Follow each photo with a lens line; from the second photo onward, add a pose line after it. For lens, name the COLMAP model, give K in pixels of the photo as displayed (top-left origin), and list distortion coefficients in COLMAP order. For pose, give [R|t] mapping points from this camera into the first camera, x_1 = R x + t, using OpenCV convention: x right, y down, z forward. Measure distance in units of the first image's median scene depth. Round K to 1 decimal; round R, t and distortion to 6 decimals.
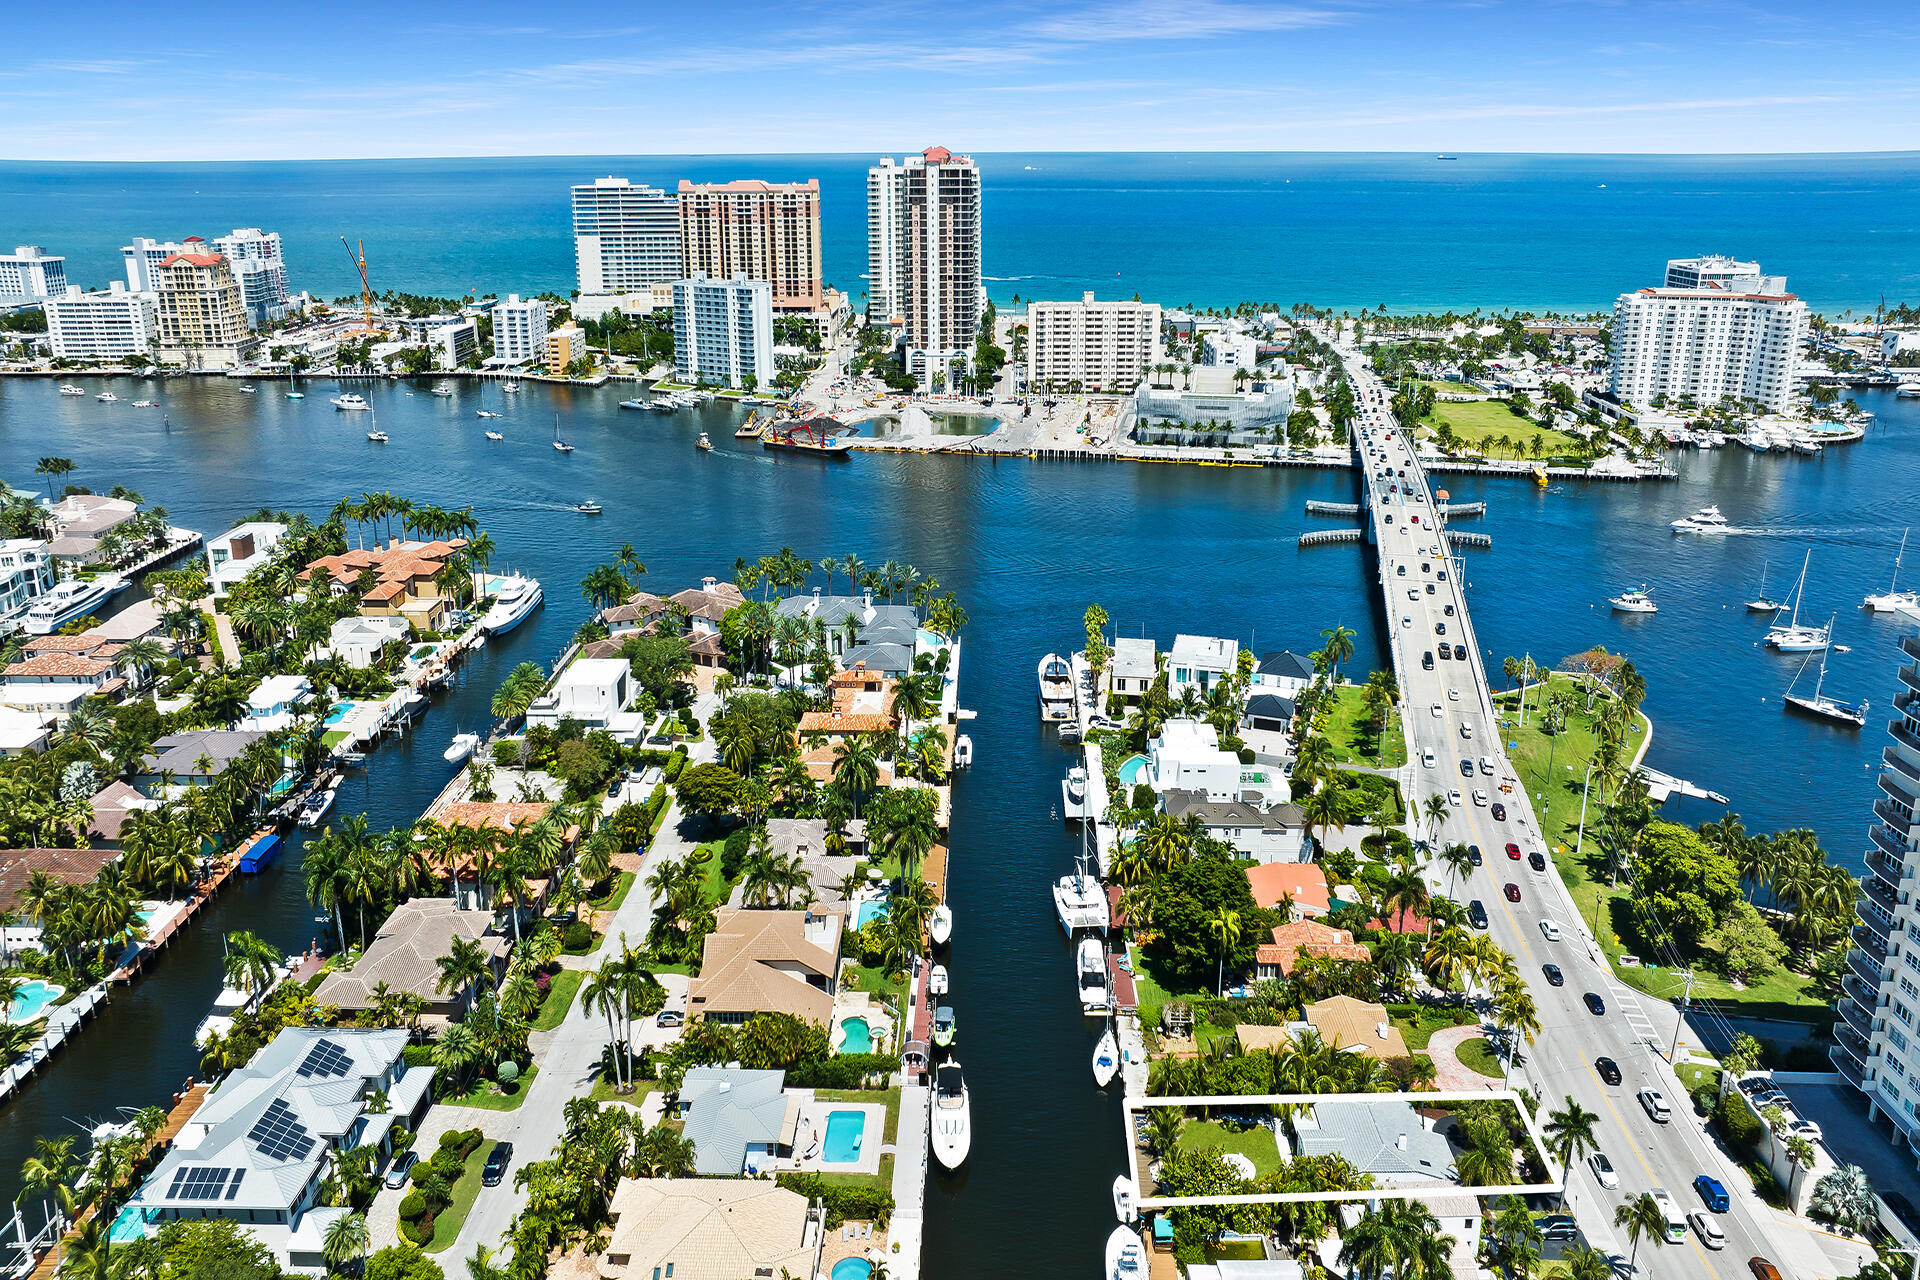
lens RADIAL K [[1359.0, 0, 961.2], [0, 1359.0, 514.5], [0, 0, 1]] dist [-0.035347, 0.030233]
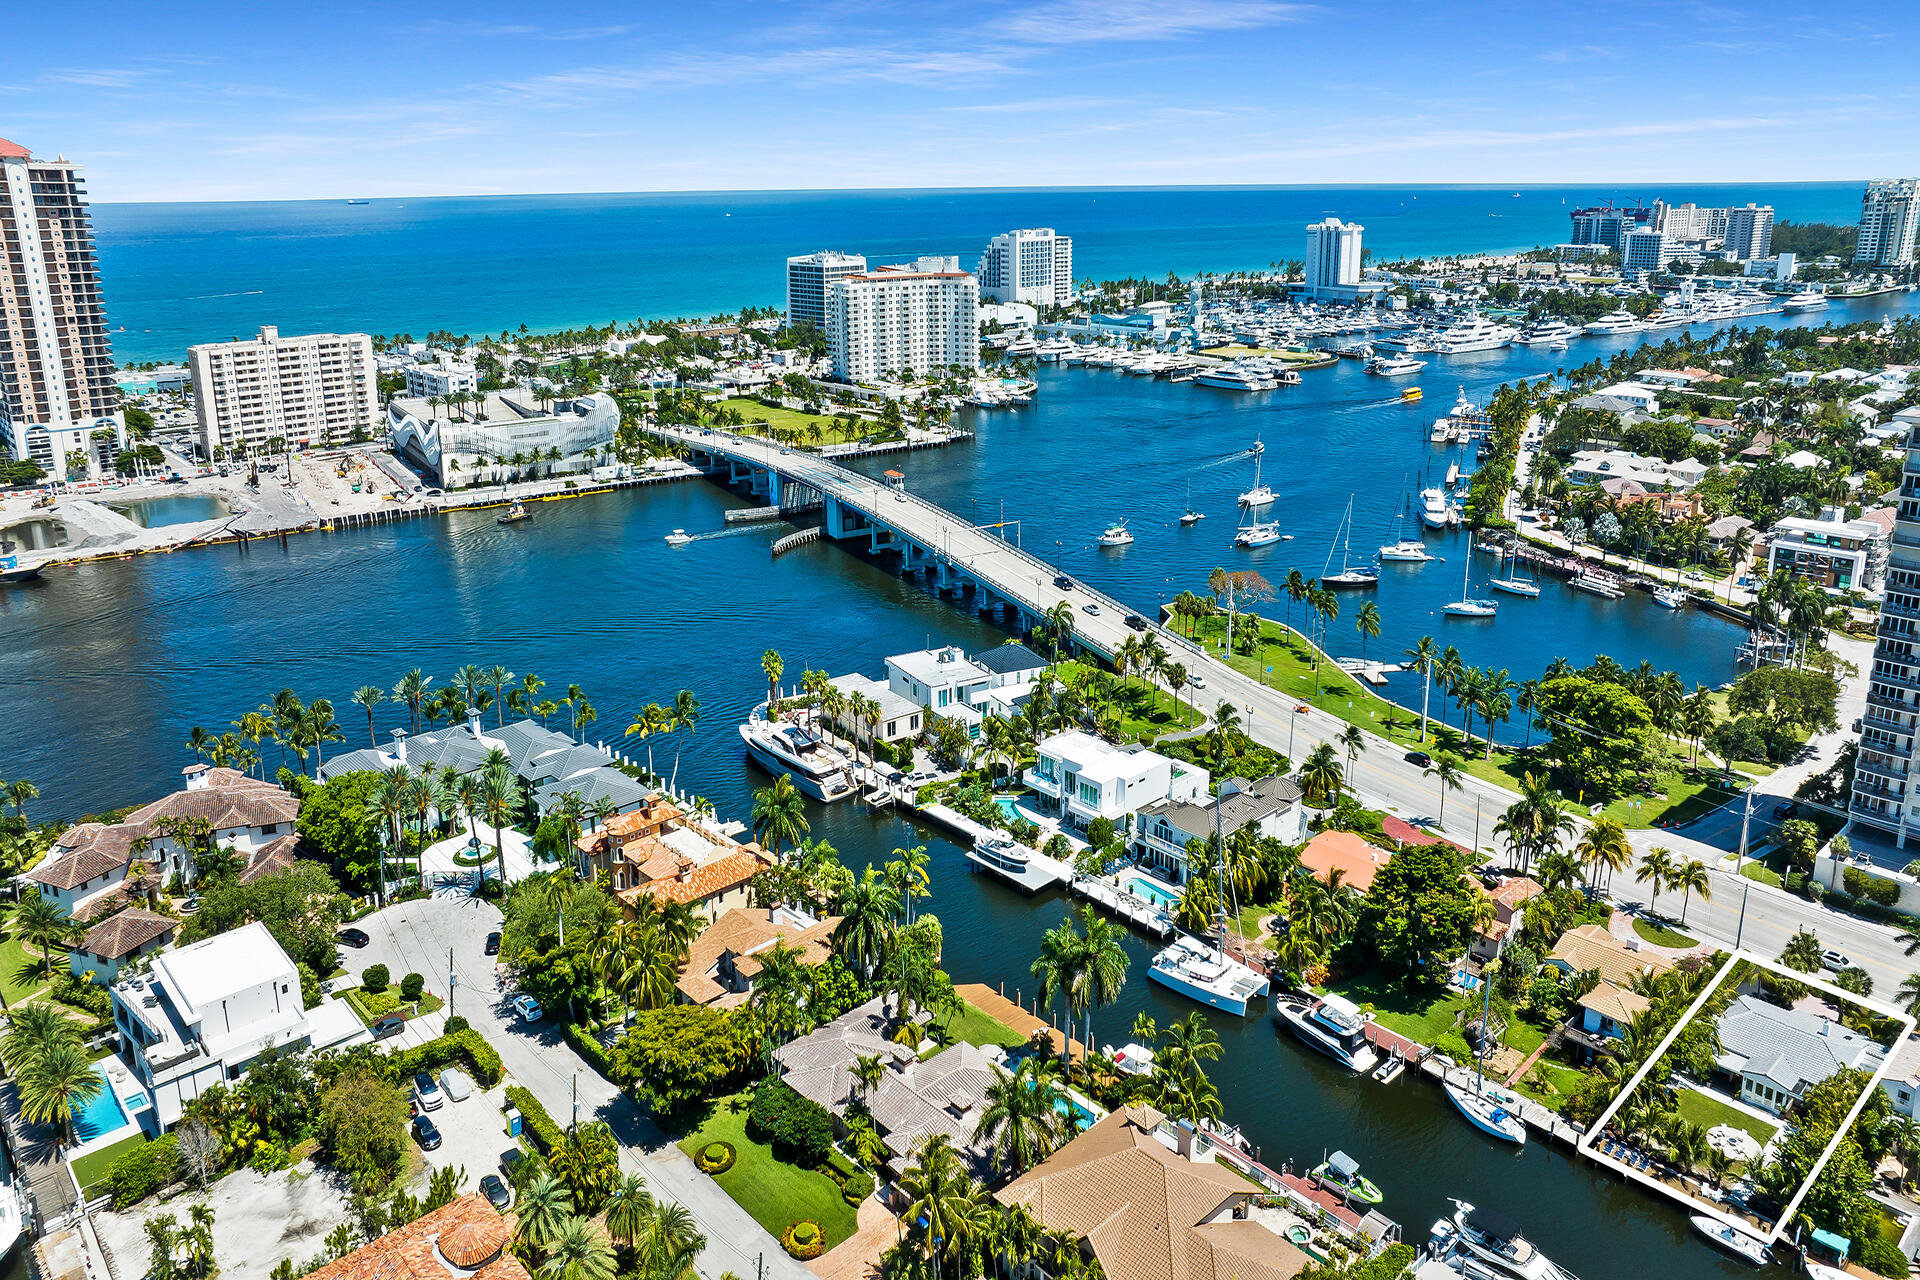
lens RADIAL K [[1359.0, 0, 961.2], [0, 1359.0, 514.5], [0, 0, 1]] dist [-0.035347, 0.030233]
pose [[0.719090, -0.172353, 0.673204, -0.186368], [0.193275, 0.980136, 0.044485, -0.014036], [-0.667499, 0.098124, 0.738117, 0.179488]]
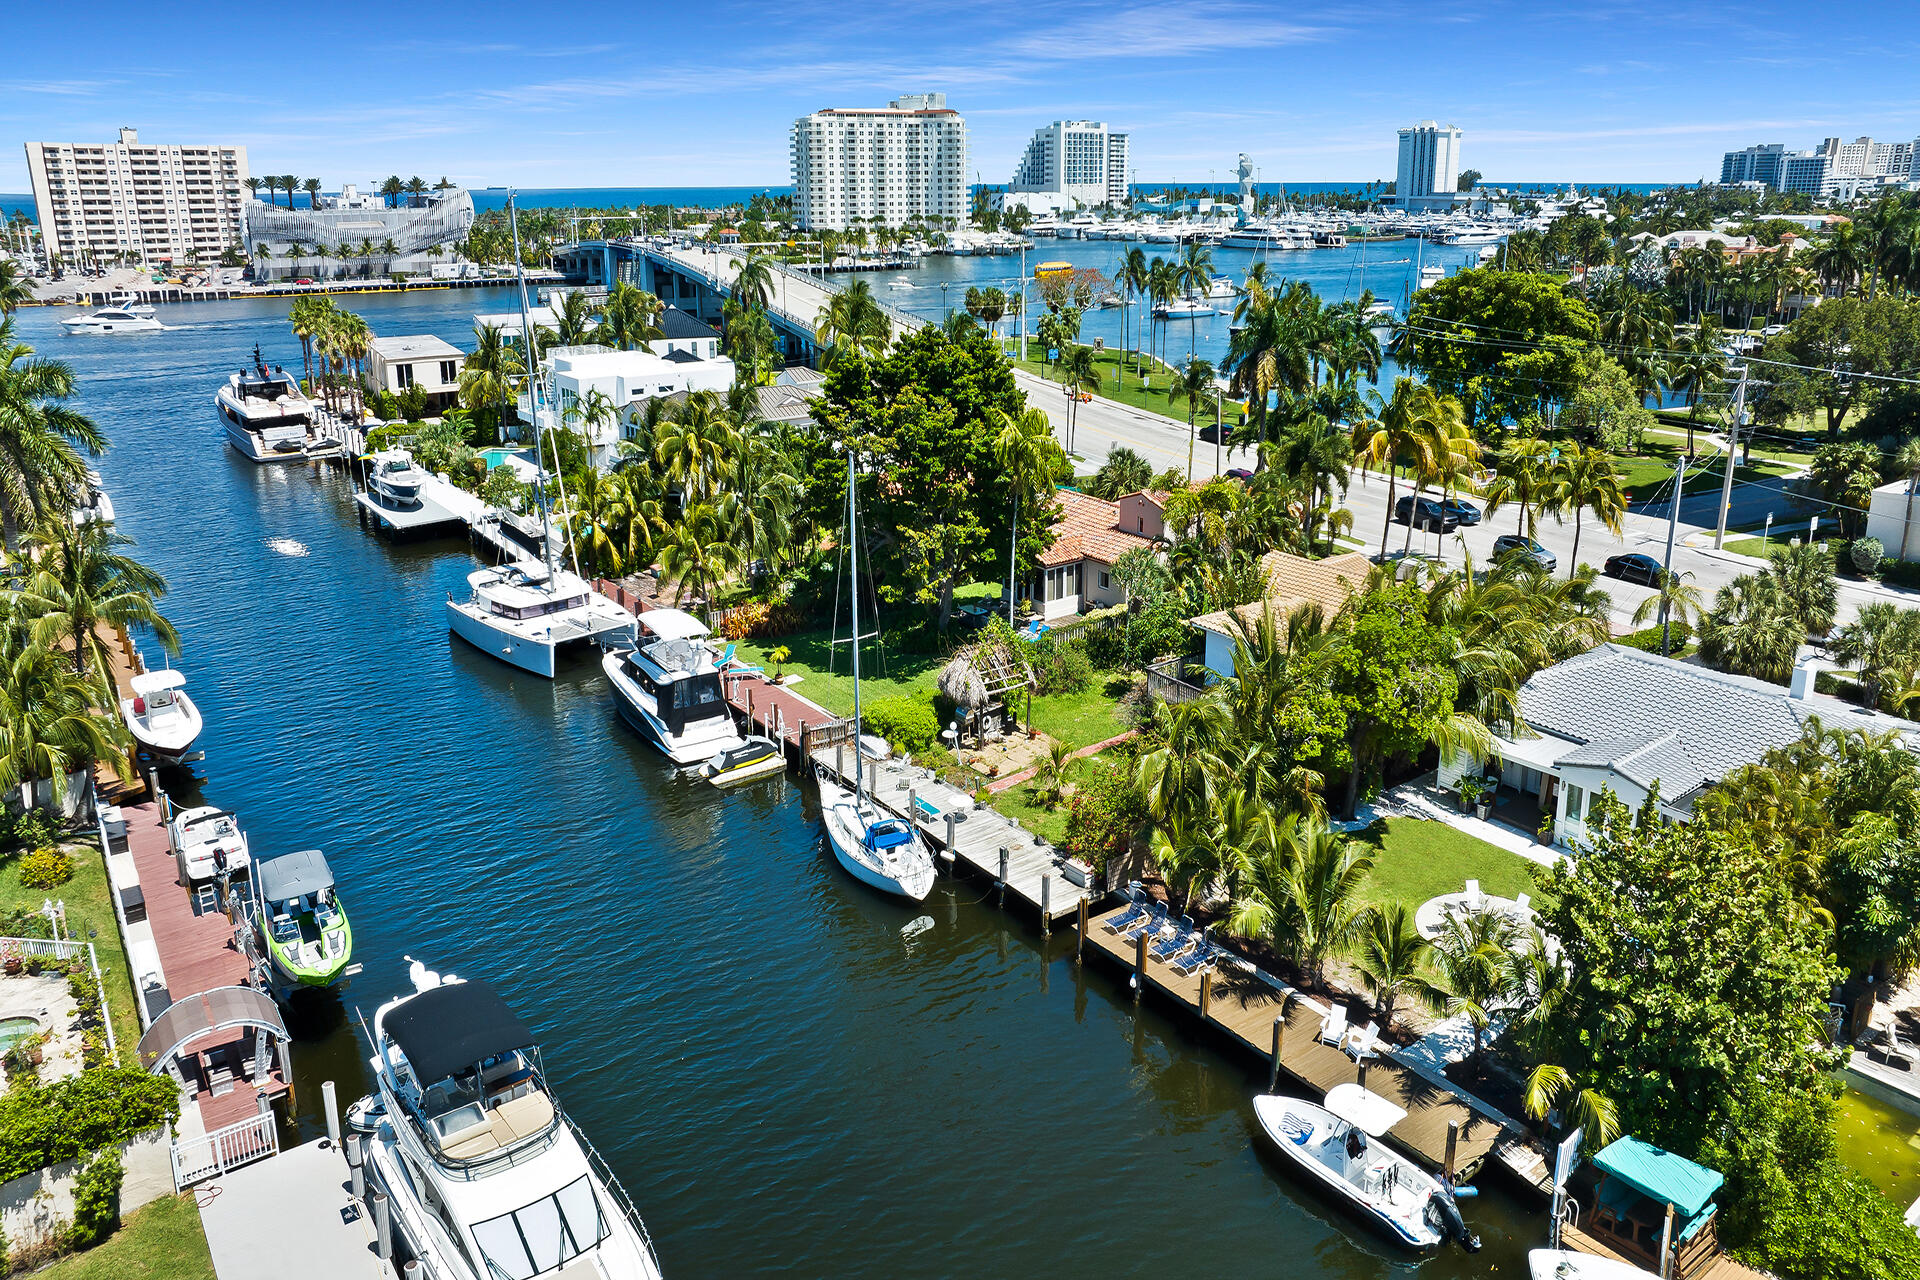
lens RADIAL K [[1359.0, 0, 961.2], [0, 1359.0, 514.5], [0, 0, 1]] dist [-0.035347, 0.030233]
pose [[0.785632, -0.152848, 0.599516, -0.017965], [0.169997, 0.985036, 0.028365, 0.099841], [-0.594881, 0.079632, 0.799860, 0.224949]]
